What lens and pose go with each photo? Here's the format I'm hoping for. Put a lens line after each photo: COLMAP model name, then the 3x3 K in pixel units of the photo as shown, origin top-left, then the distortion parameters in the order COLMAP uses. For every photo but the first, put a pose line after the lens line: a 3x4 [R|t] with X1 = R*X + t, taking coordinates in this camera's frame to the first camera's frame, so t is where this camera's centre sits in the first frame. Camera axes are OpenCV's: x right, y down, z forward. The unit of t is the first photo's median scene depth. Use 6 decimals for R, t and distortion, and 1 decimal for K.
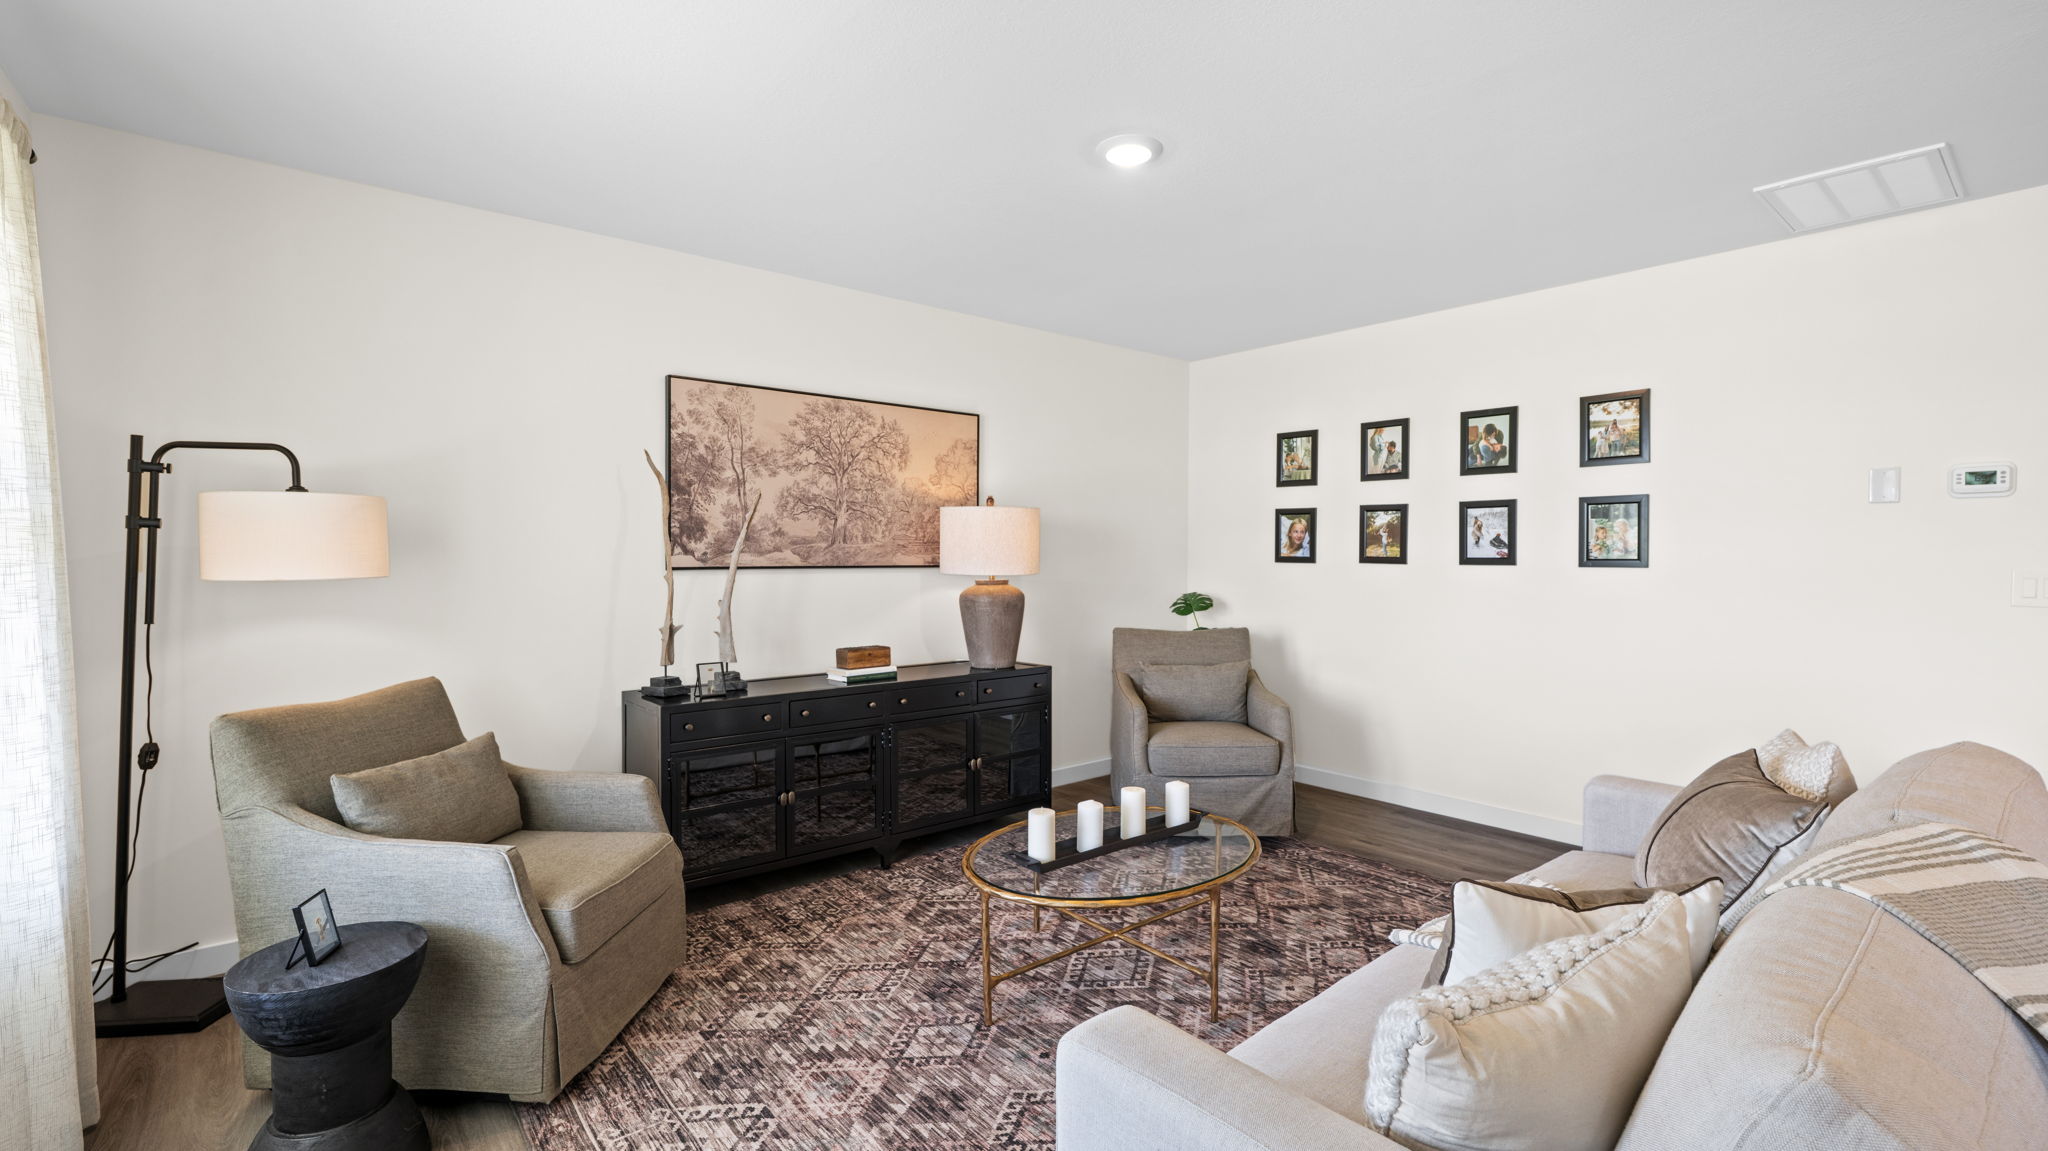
lens RADIAL K [[897.3, 0, 1021.6], [0, 897.3, 569.9], [0, 0, 1]] dist [-0.000493, 0.000065]
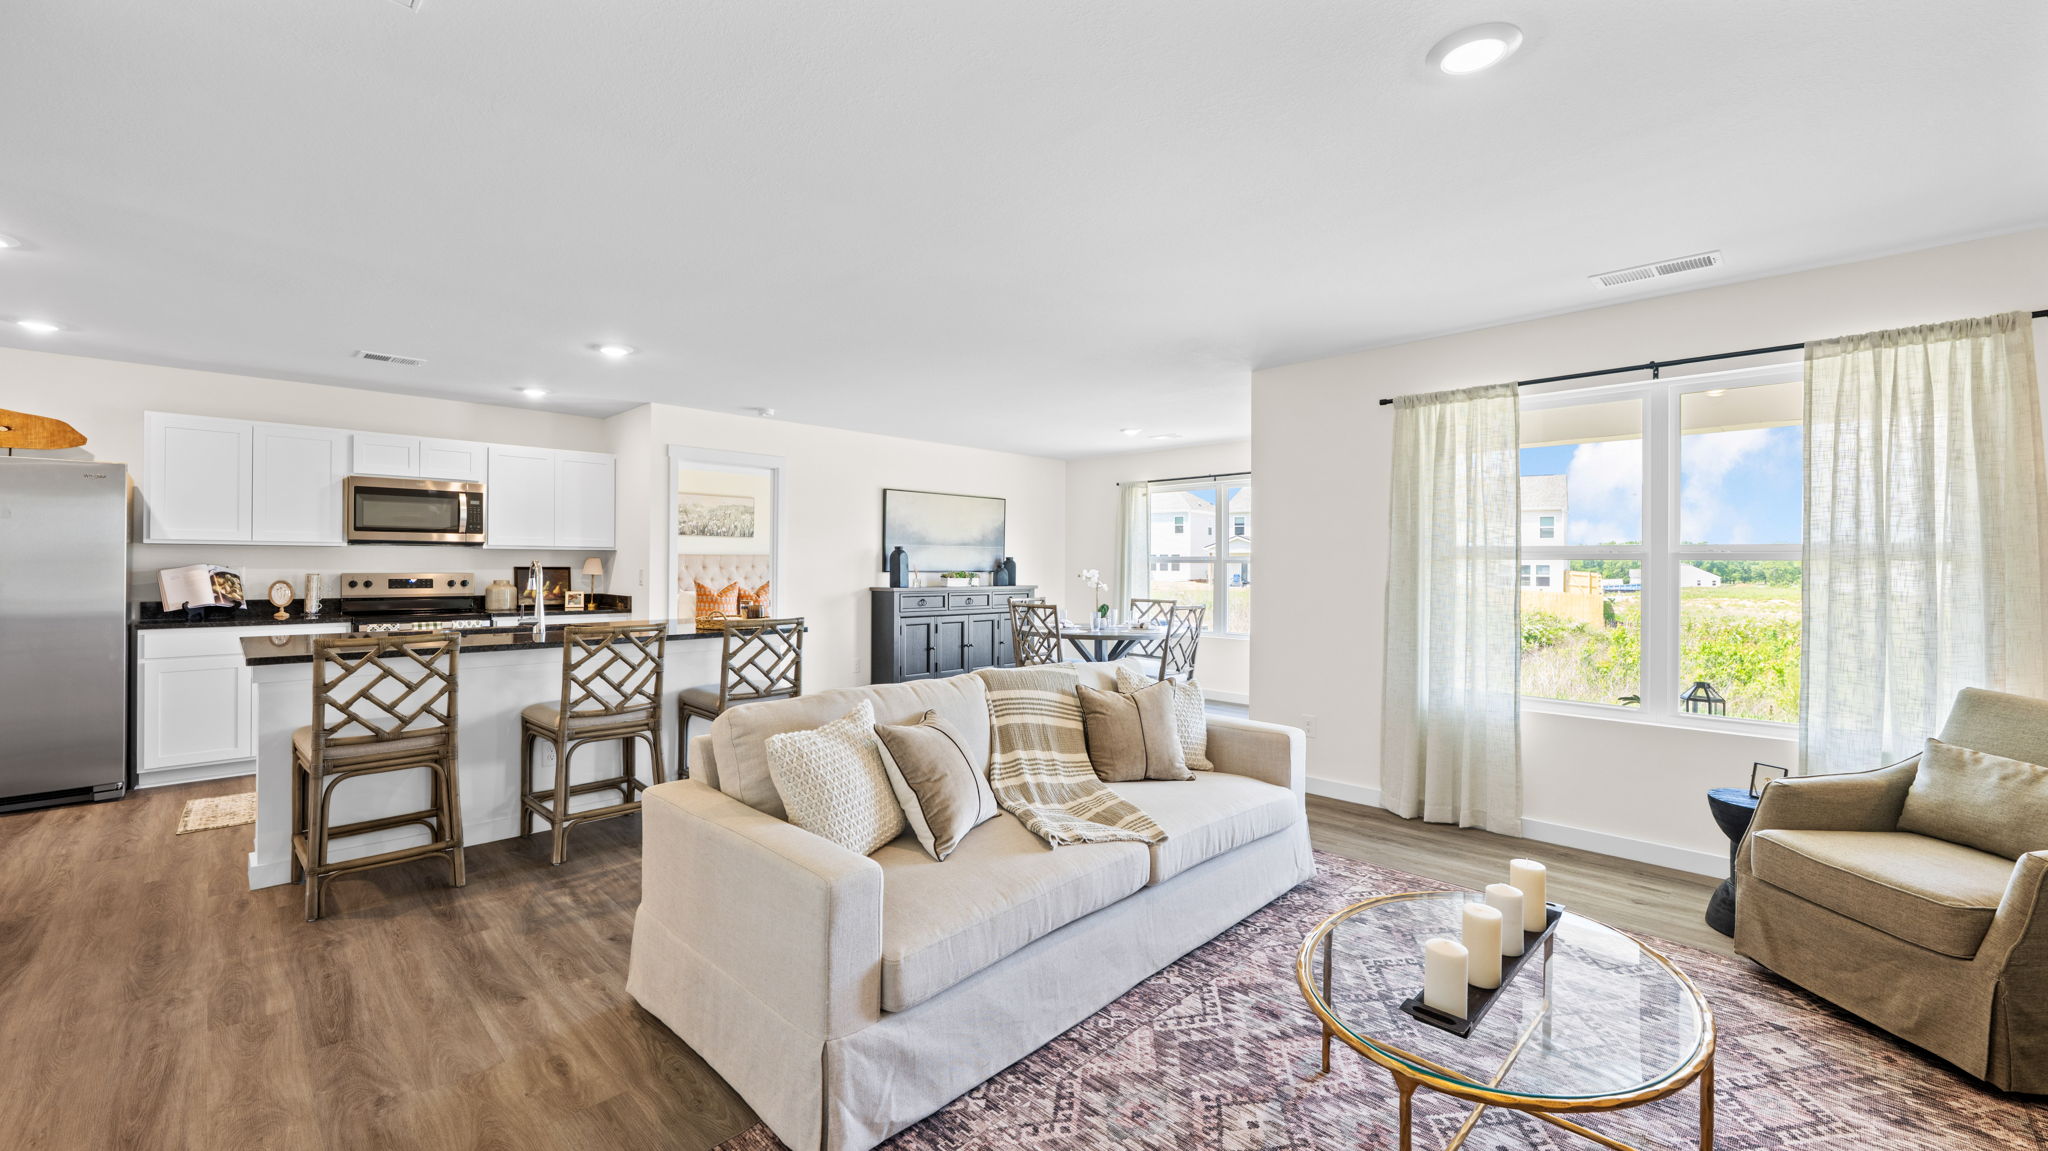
lens RADIAL K [[817.7, 0, 1016.7], [0, 817.7, 562.0], [0, 0, 1]] dist [-0.004825, 0.000251]
pose [[-0.996467, -0.009133, -0.083483, 0.358446], [-0.010649, 0.999786, 0.017735, -0.022186], [0.083304, 0.018562, -0.996351, 1.060704]]
